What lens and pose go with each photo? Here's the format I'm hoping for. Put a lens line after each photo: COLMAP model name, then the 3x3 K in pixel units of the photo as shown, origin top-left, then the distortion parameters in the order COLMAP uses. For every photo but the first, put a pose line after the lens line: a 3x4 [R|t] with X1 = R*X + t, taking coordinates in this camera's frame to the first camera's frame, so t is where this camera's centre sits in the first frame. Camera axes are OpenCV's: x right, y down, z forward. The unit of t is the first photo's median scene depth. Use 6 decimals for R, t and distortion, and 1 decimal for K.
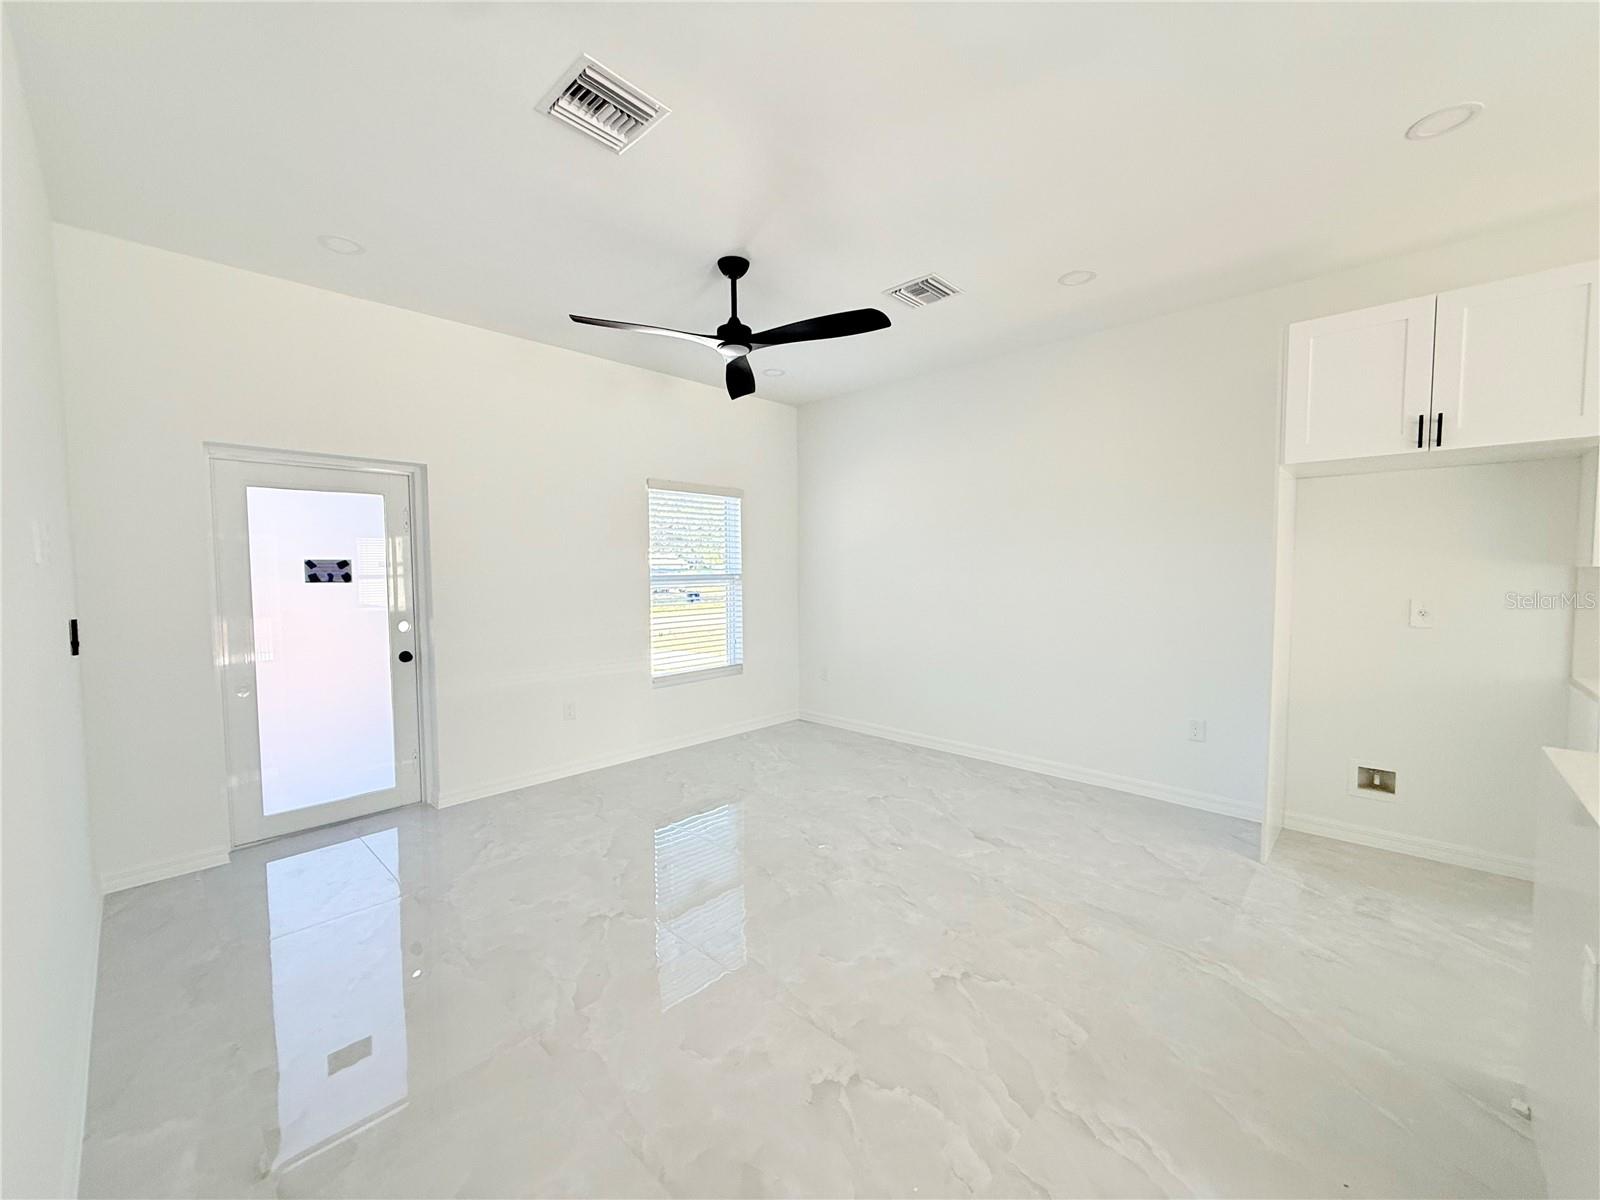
lens RADIAL K [[643.7, 0, 800.0], [0, 643.7, 600.0], [0, 0, 1]] dist [-0.001214, 0.000337]
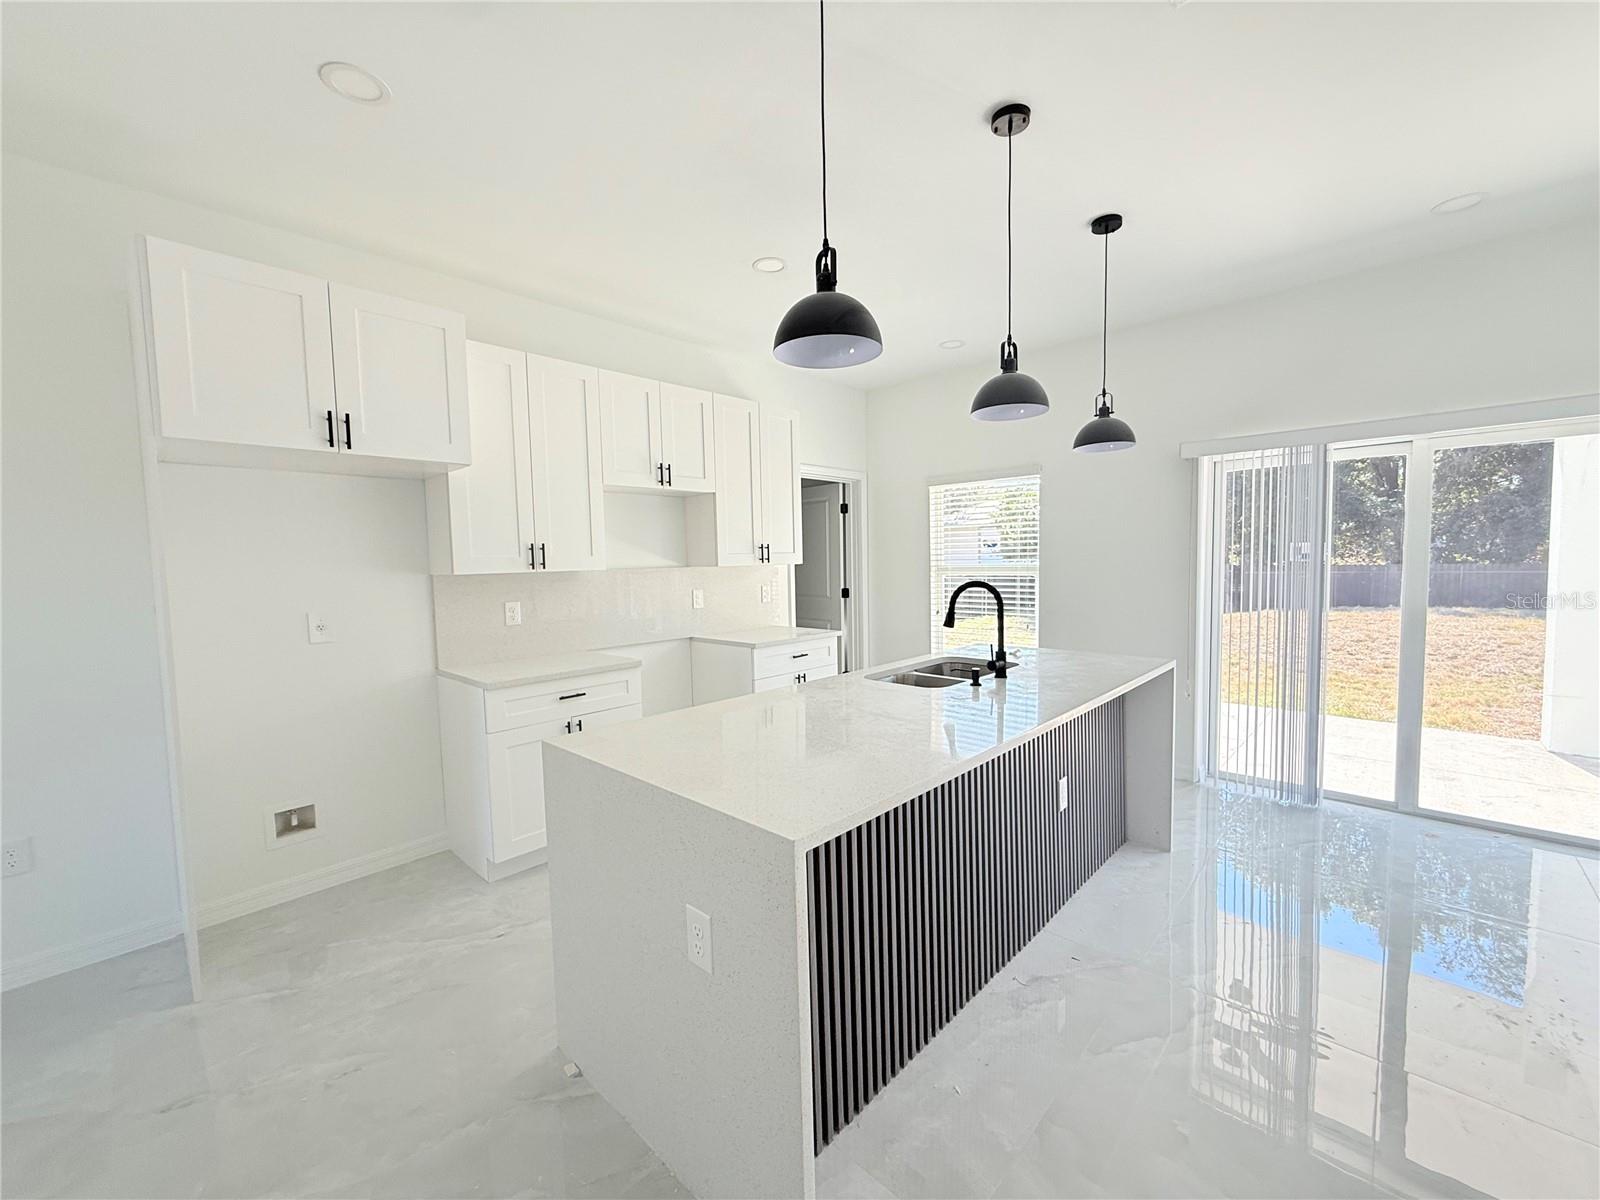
lens RADIAL K [[643.7, 0, 800.0], [0, 643.7, 600.0], [0, 0, 1]] dist [-0.001214, 0.000337]
pose [[0.009744, -0.061553, 0.998056, 0.053055], [0.076375, 0.995234, 0.060633, -0.026815], [-0.997032, 0.075636, 0.014399, 0.343077]]
